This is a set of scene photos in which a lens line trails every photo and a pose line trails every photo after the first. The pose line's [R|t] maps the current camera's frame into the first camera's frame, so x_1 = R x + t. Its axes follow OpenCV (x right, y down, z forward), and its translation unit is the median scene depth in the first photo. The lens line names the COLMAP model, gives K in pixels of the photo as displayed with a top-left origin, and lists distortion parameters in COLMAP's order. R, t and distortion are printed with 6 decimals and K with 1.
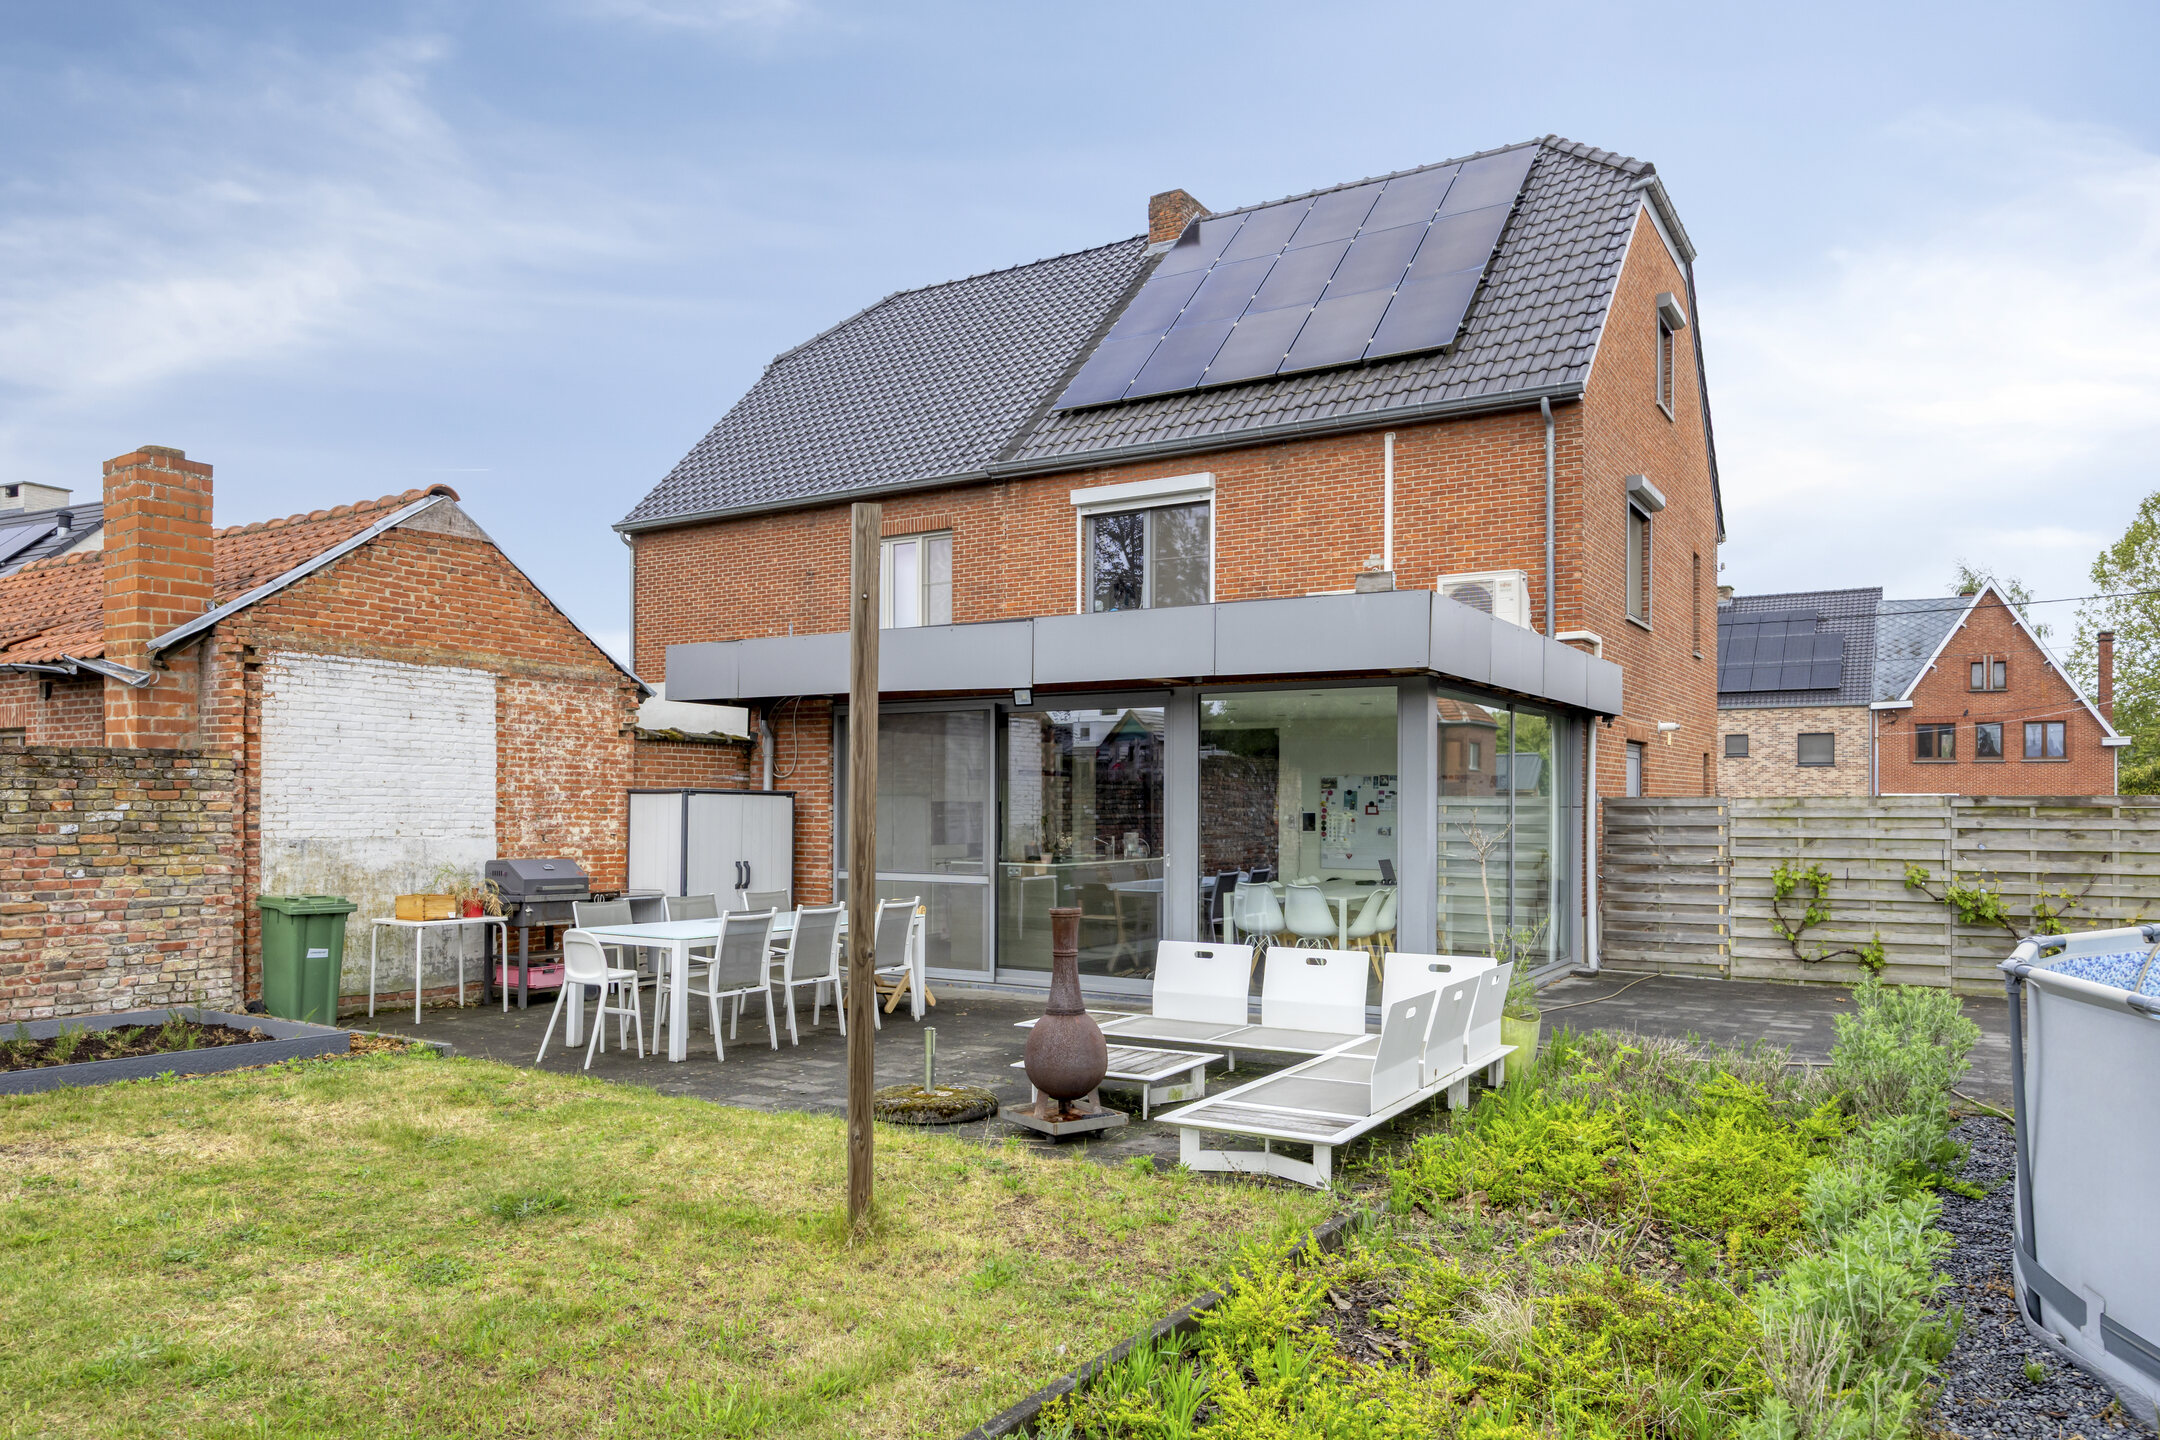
lens RADIAL K [[1455.6, 0, 1064.4], [0, 1455.6, 786.5], [0, 0, 1]] dist [-0.007856, 0.003379]
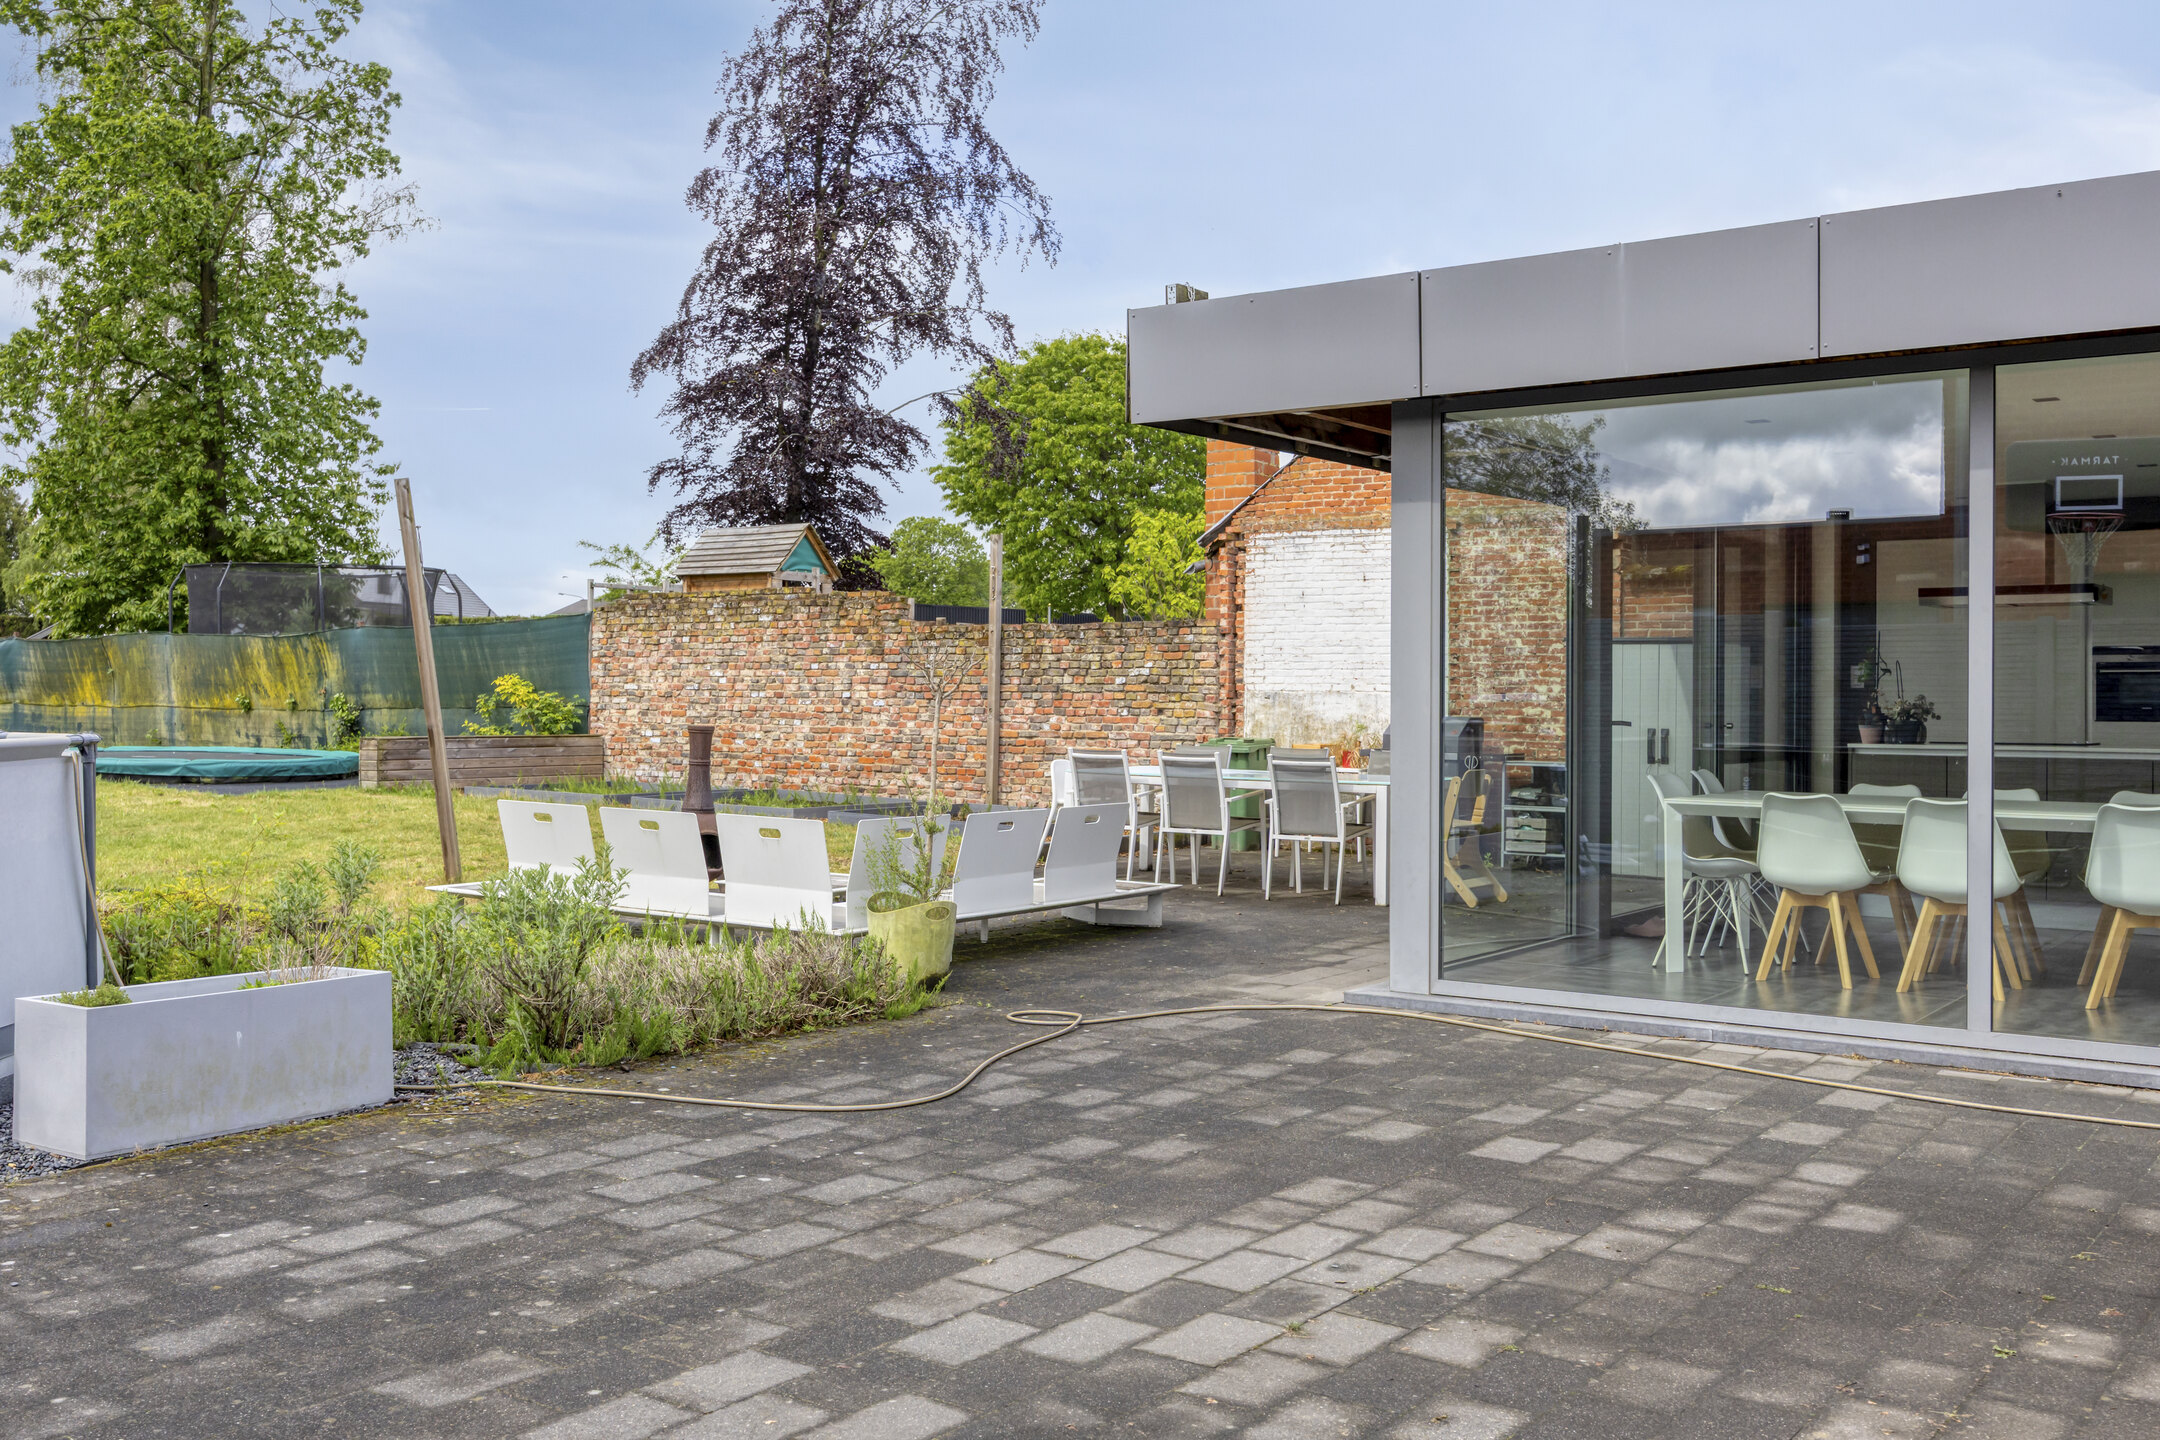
lens RADIAL K [[1997.4, 0, 1080.7], [0, 1997.4, 708.5], [0, 0, 1]] dist [-0.038858, 0.000000]
pose [[-0.080543, -0.002866, -0.996747, 0.894339], [0.003003, 0.999991, -0.003118, 0.044331], [0.996747, -0.003244, -0.080534, 0.796214]]
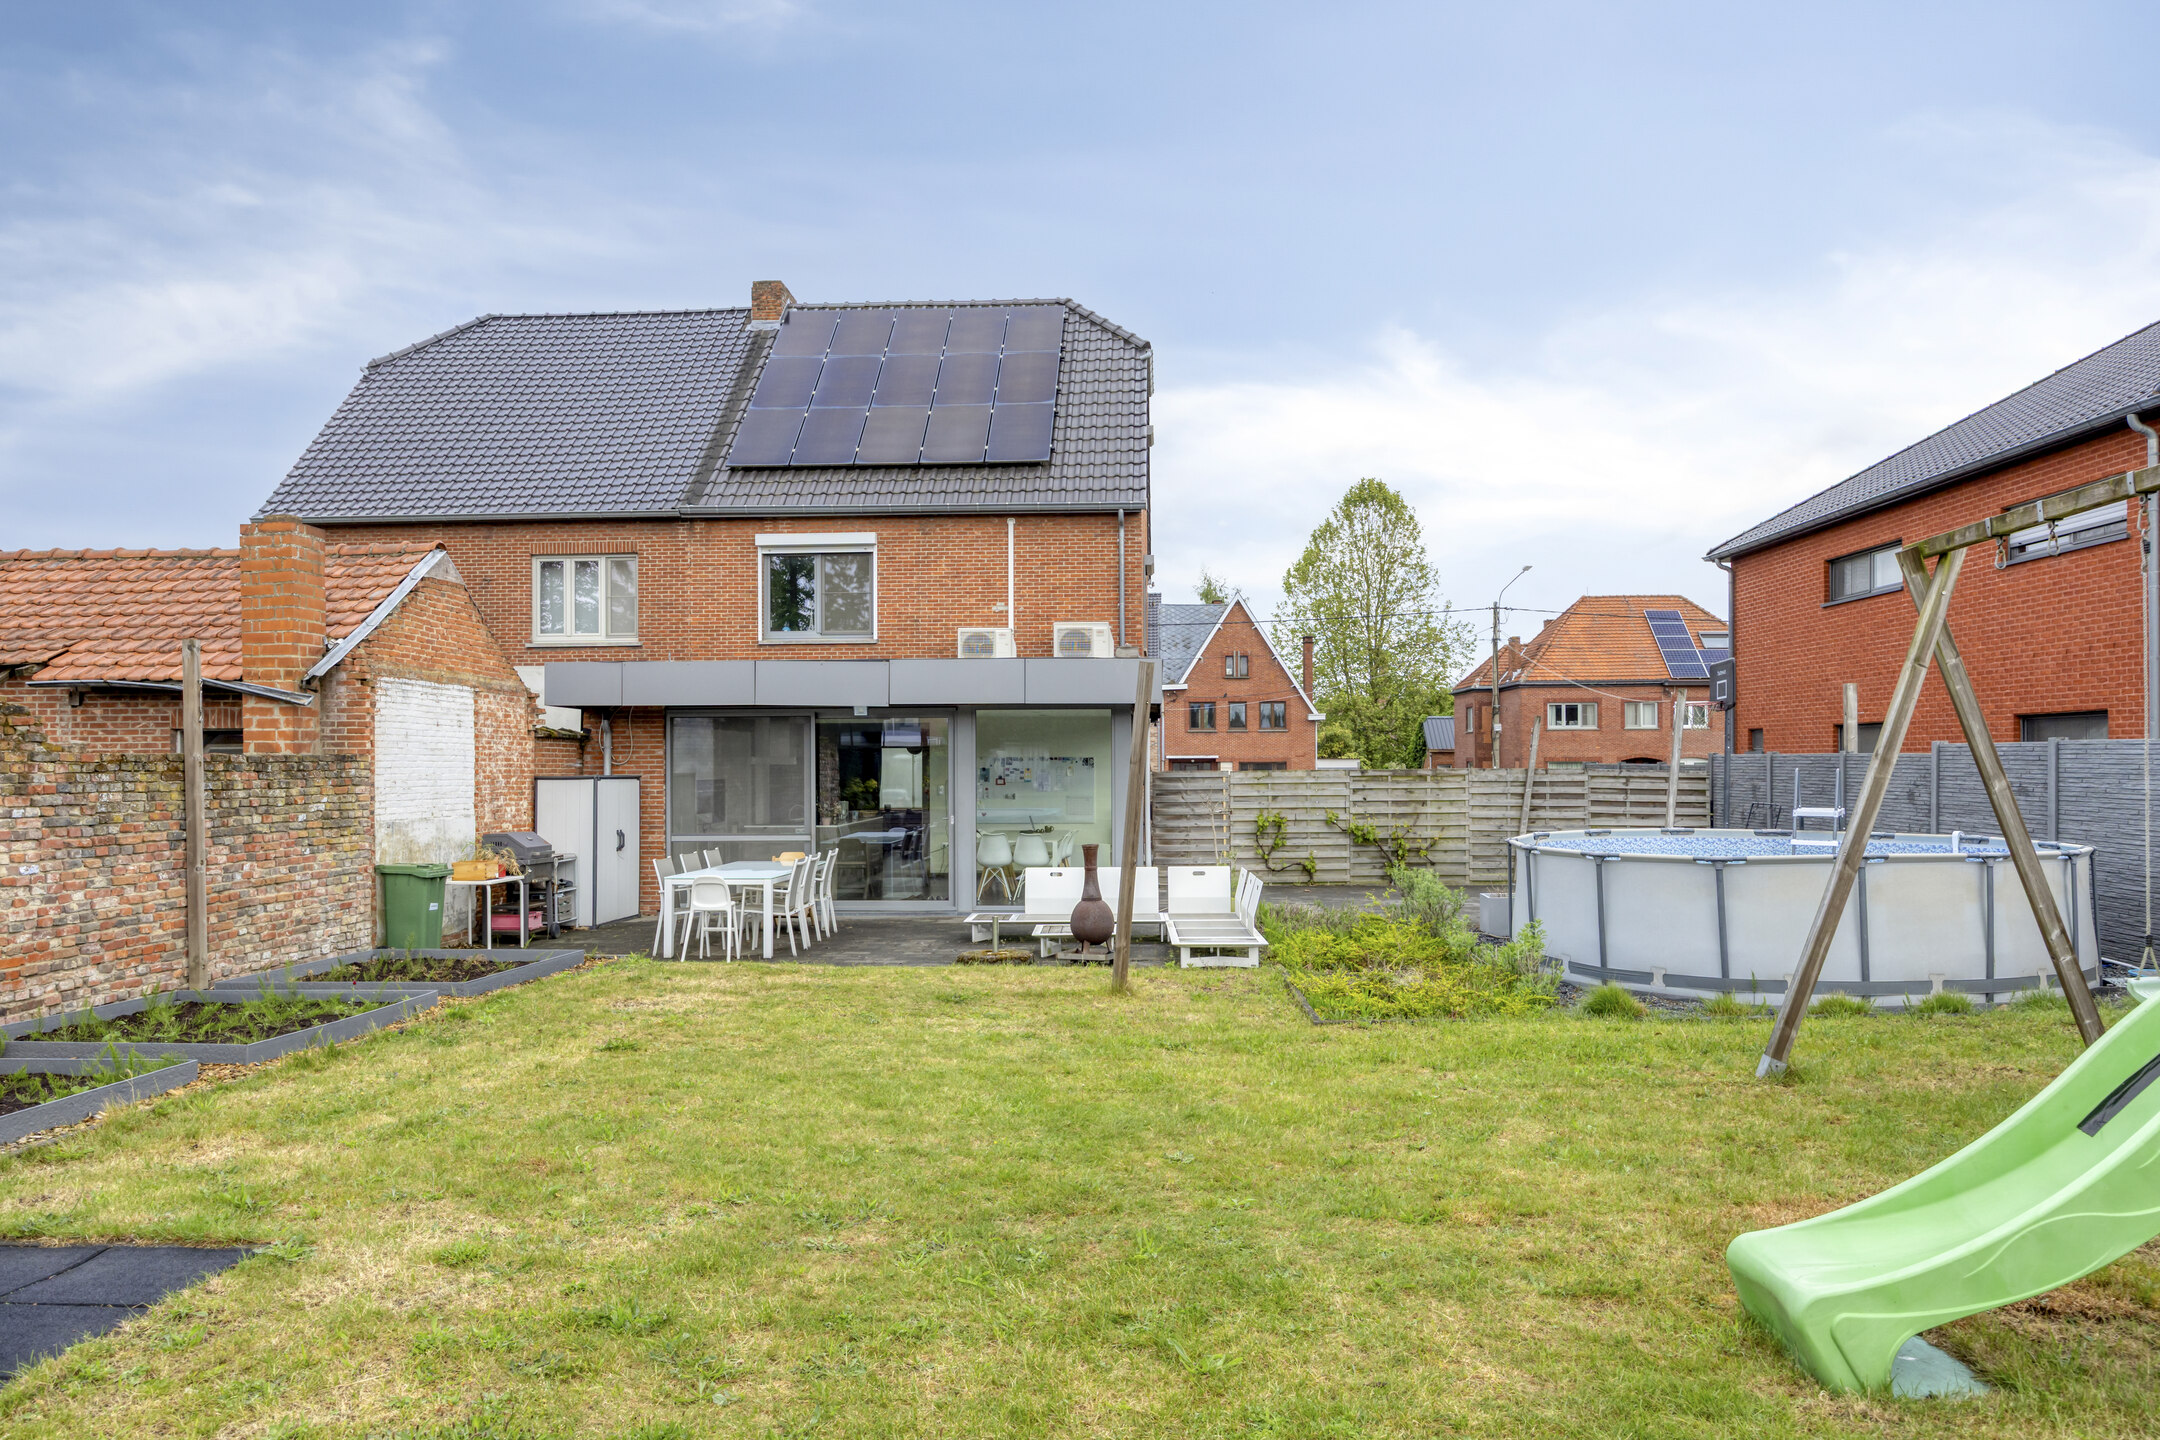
lens RADIAL K [[1455.6, 0, 1077.6], [0, 1455.6, 734.5], [0, 0, 1]] dist [-0.007856, 0.003379]
pose [[0.876567, 0.000295, 0.481281, -0.501070], [0.003248, 0.999973, -0.006529, -0.025193], [-0.481270, 0.007287, 0.876542, -0.353167]]
